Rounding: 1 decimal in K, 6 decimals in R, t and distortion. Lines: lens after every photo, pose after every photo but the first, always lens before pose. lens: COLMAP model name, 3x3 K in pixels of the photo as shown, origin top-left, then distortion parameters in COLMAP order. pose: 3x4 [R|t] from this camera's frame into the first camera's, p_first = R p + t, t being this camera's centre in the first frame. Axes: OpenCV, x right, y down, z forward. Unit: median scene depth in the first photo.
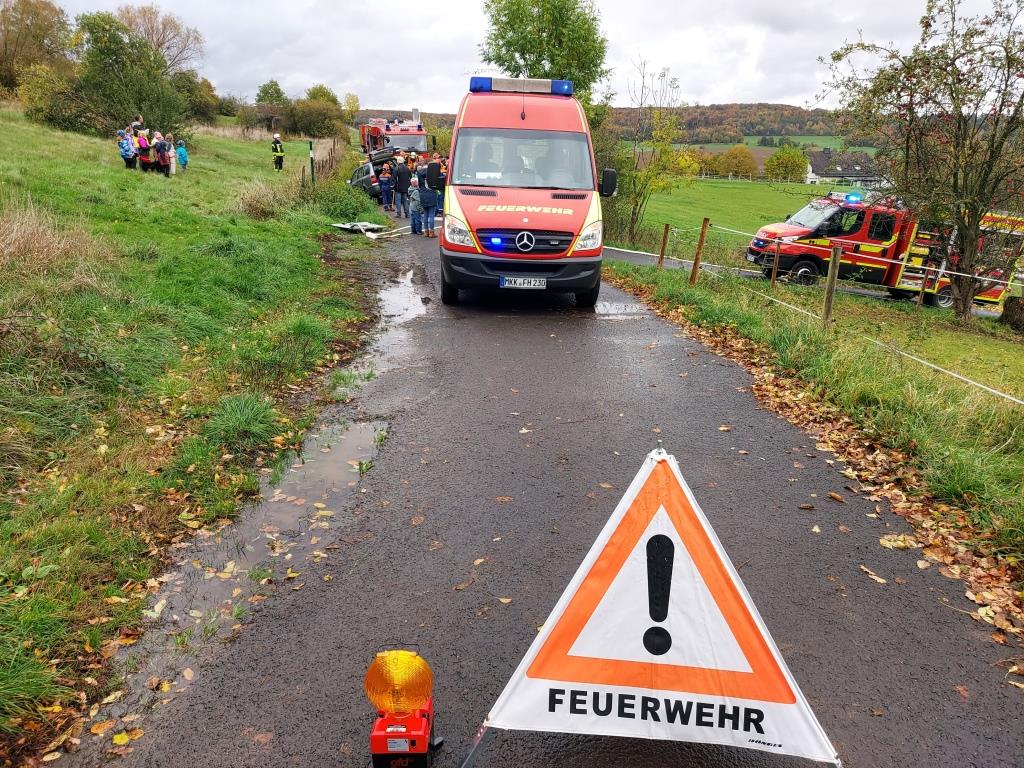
lens RADIAL K [[743.7, 0, 511.6], [0, 743.7, 377.2], [0, 0, 1]] dist [0.058138, -0.050658]
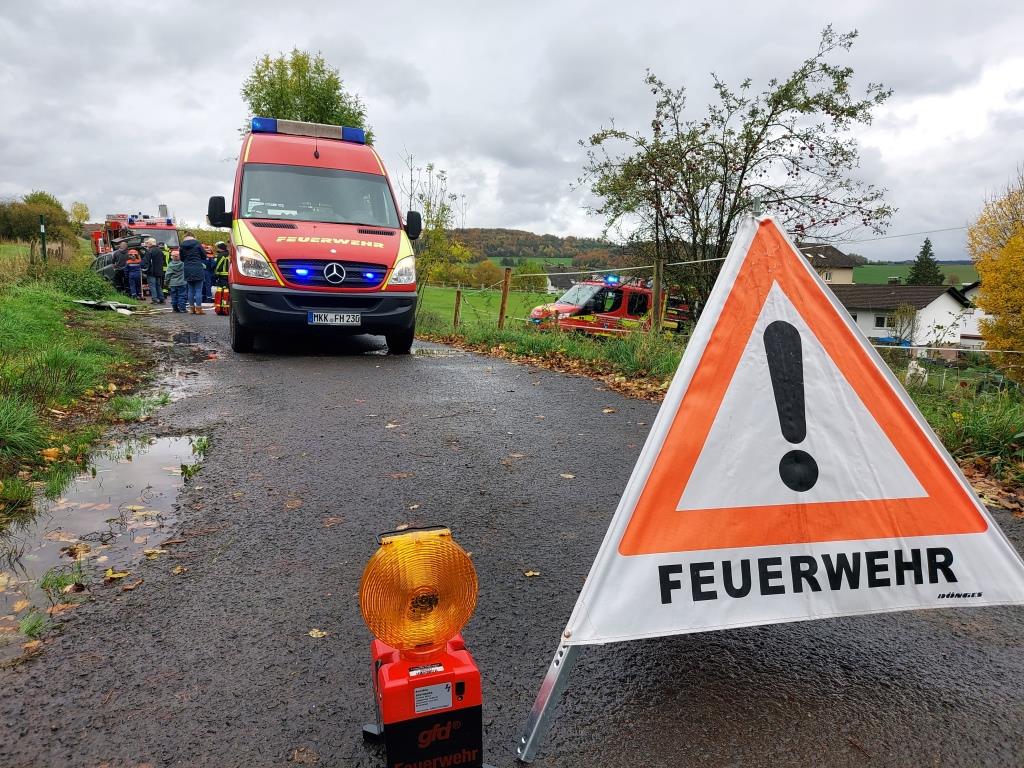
lens RADIAL K [[743.7, 0, 511.6], [0, 743.7, 377.2], [0, 0, 1]] dist [0.058138, -0.050658]
pose [[0.951401, -0.045645, 0.304555, -0.251397], [0.088262, 0.987883, -0.127662, 0.327677], [-0.295037, 0.148338, 0.943901, 0.420383]]
